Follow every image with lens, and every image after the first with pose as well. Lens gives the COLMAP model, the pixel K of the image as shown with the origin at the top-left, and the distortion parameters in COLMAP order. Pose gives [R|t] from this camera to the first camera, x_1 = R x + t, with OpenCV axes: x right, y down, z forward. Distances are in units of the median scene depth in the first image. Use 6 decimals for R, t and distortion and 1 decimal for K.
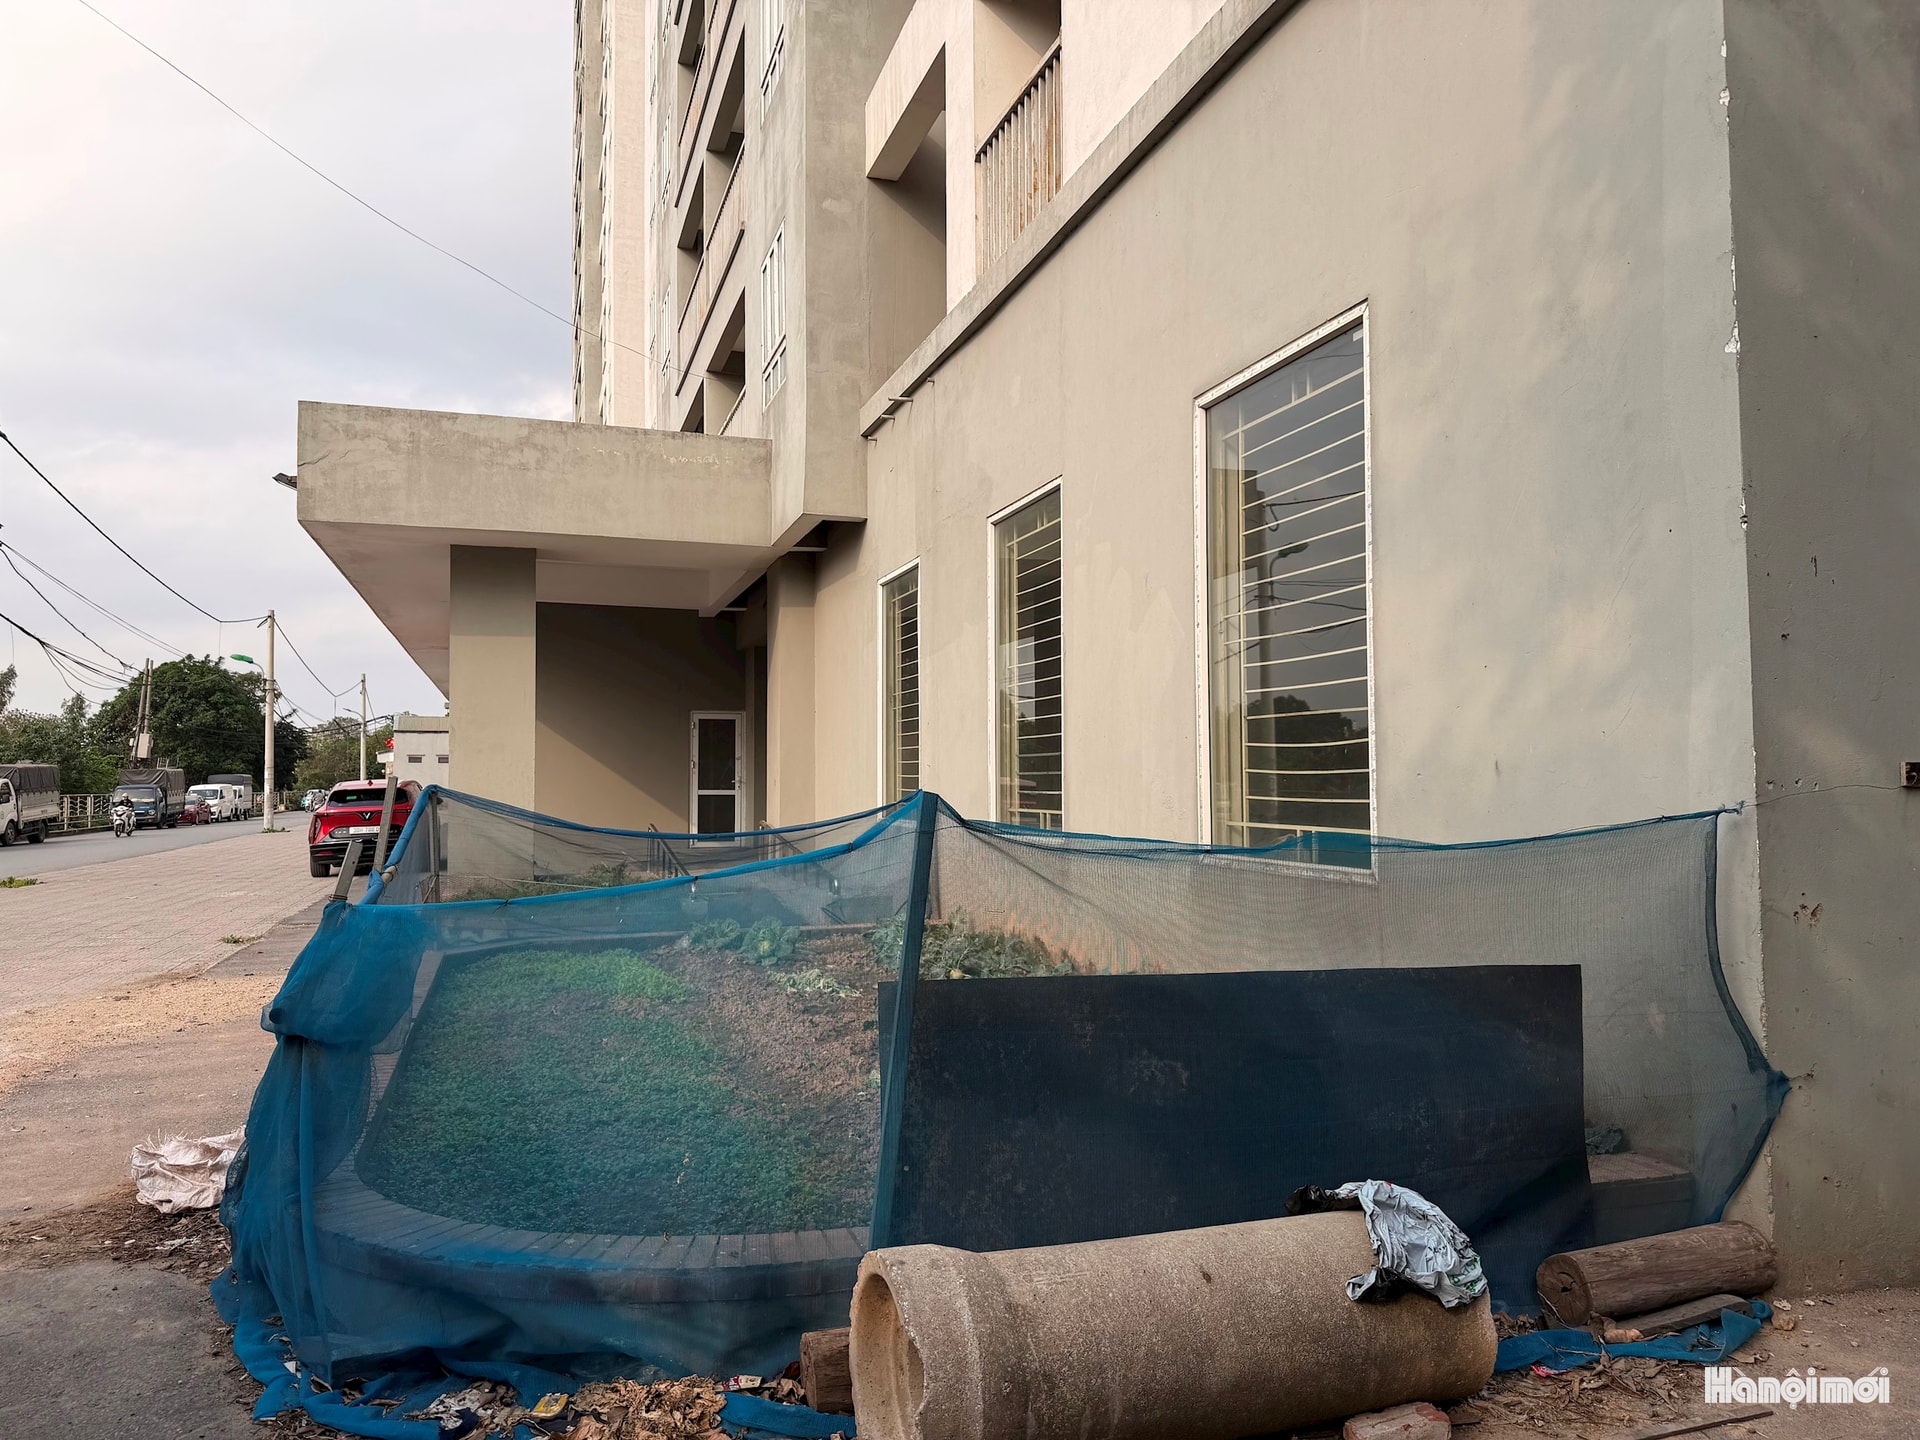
lens RADIAL K [[1306.9, 0, 960.0], [0, 1306.9, 720.0], [0, 0, 1]] dist [0.000076, -0.001287]
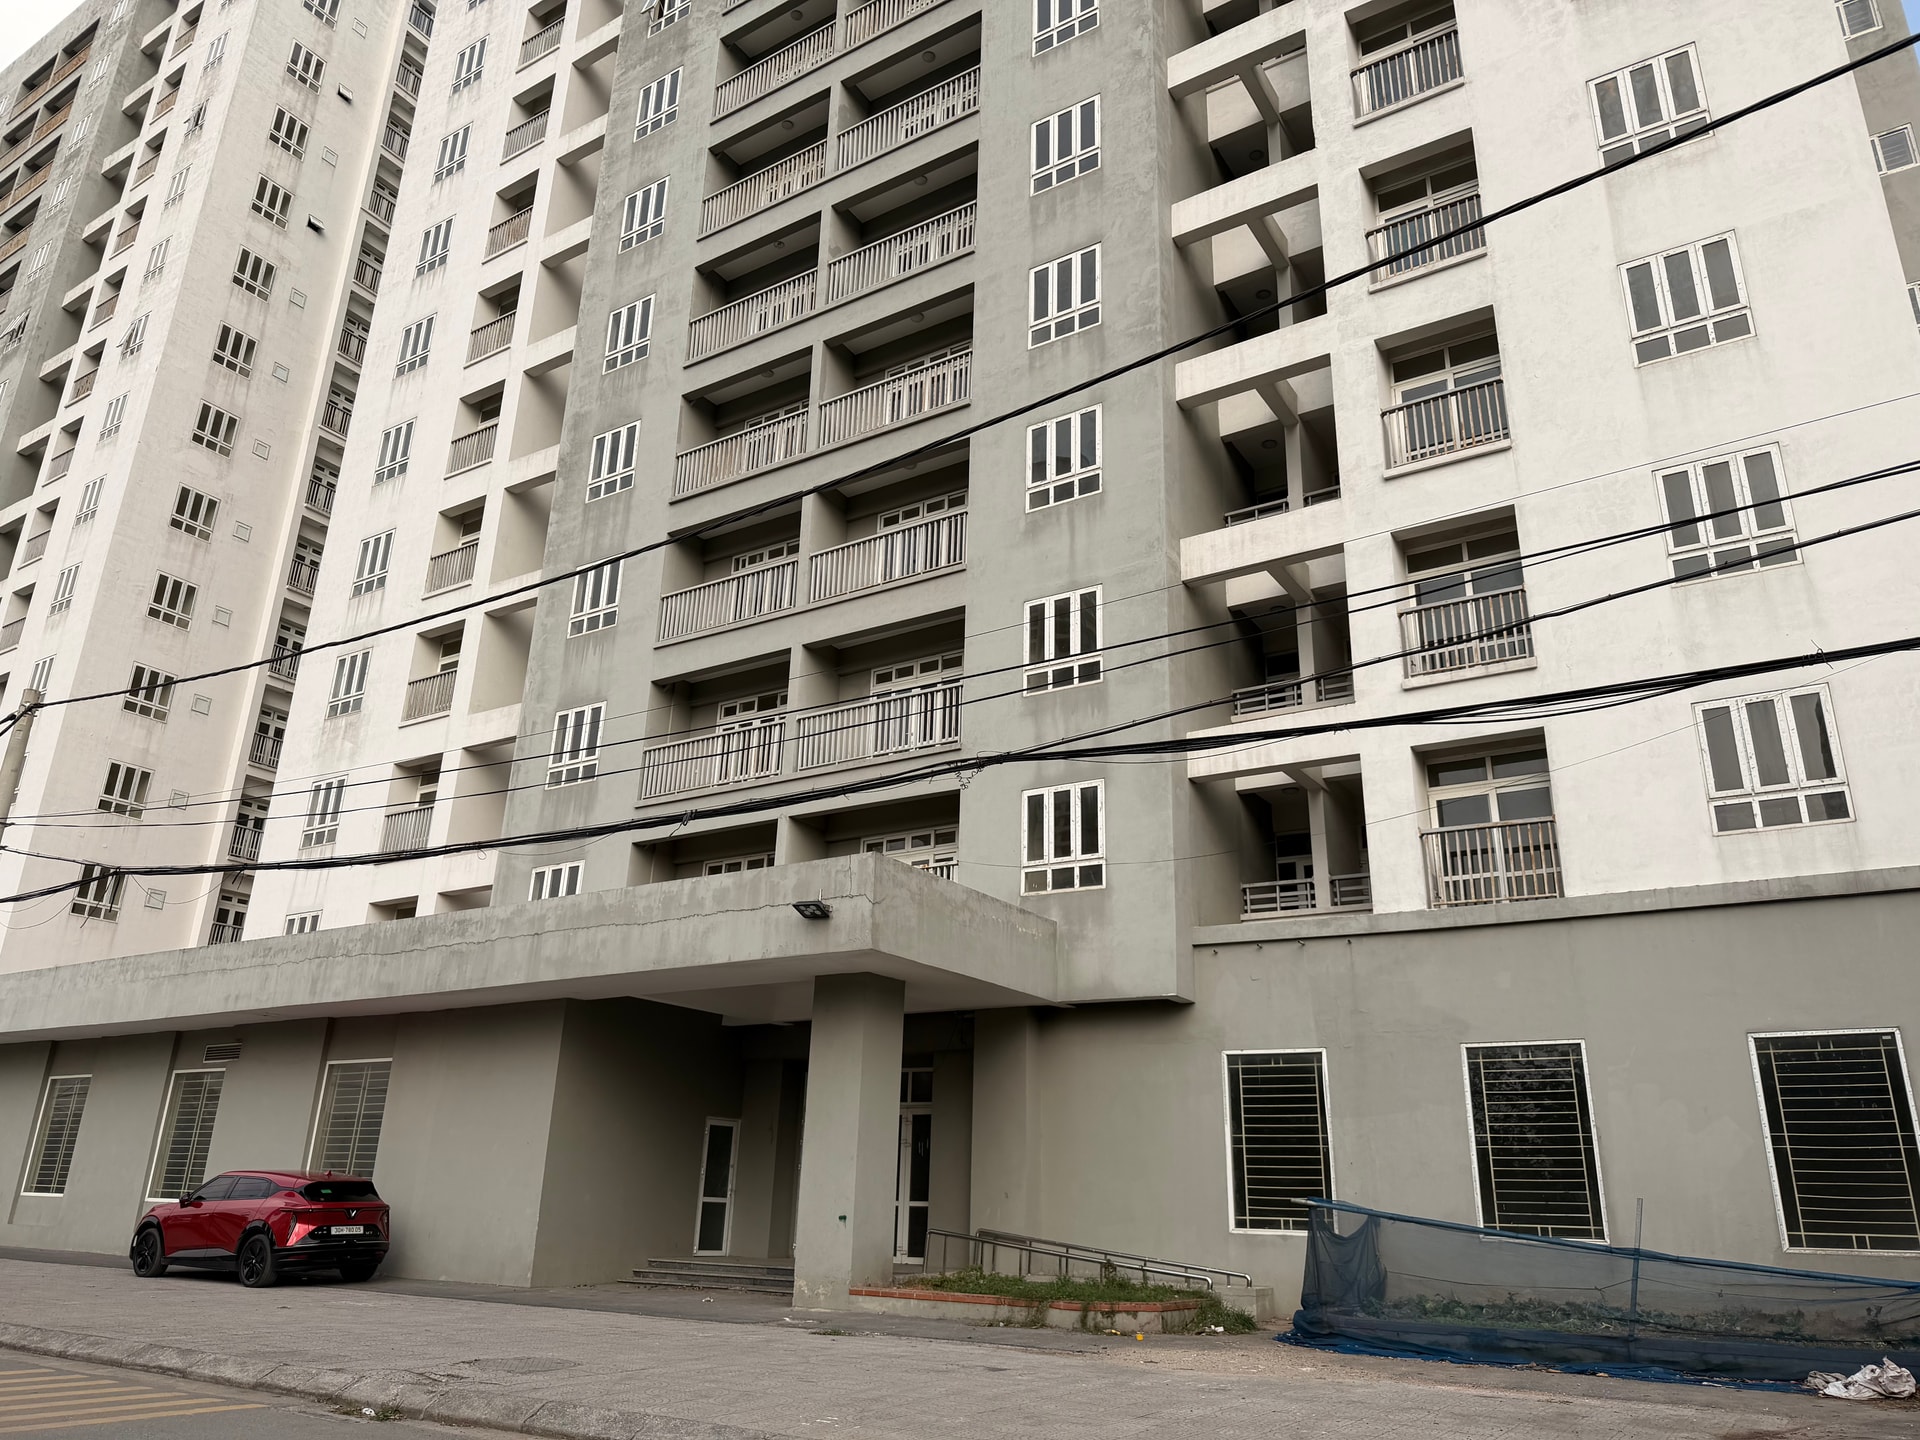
lens RADIAL K [[1352.0, 0, 960.0], [0, 1352.0, 720.0], [0, 0, 1]] dist [0.021485, -0.023234]
pose [[0.778488, 0.237128, 0.581143, -1.143255], [-0.058409, 0.949240, -0.309082, 0.022820], [-0.624936, 0.206673, 0.752822, -0.017975]]
